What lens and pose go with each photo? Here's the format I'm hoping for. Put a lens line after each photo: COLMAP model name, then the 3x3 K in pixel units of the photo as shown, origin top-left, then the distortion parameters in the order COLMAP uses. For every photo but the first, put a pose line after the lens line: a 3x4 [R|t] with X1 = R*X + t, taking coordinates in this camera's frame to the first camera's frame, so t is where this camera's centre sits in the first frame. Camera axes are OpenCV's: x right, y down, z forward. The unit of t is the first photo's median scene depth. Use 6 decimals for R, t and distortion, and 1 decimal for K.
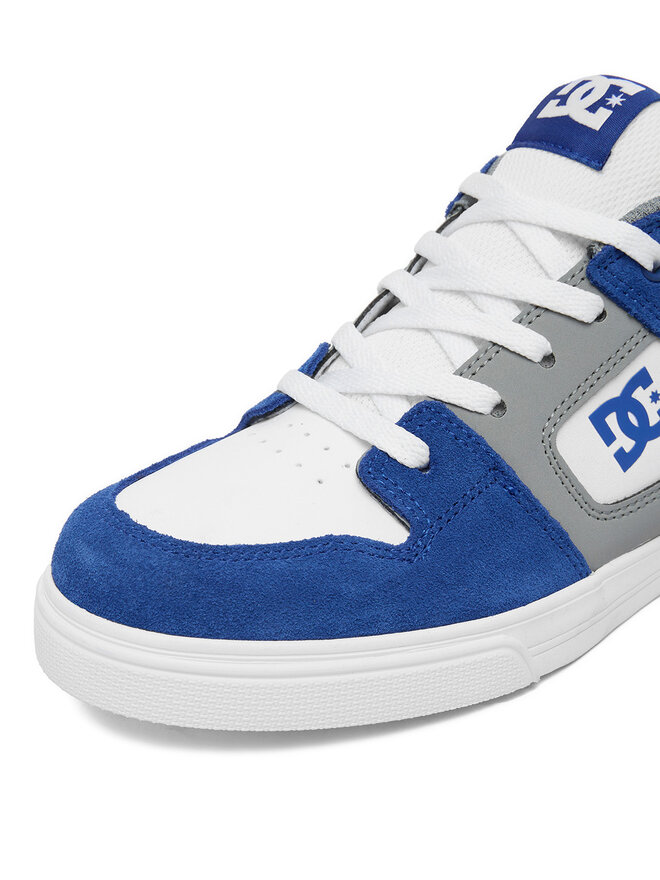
lens RADIAL K [[1189.9, 0, 330.0], [0, 1189.9, 440.0], [0, 0, 1]] dist [0.001514, -0.369179]
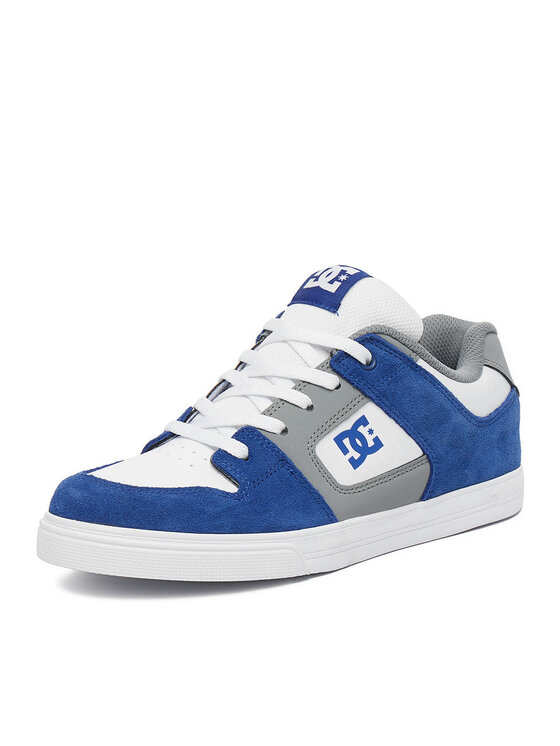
lens RADIAL K [[1679.9, 0, 280.0], [0, 1679.9, 373.0], [0, 0, 1]] dist [-0.013018, 0.009367]
pose [[0.996159, -0.006468, 0.087327, -0.096362], [0.028955, 0.965502, -0.258782, 0.562022], [-0.082641, 0.260317, 0.961980, -1.563342]]
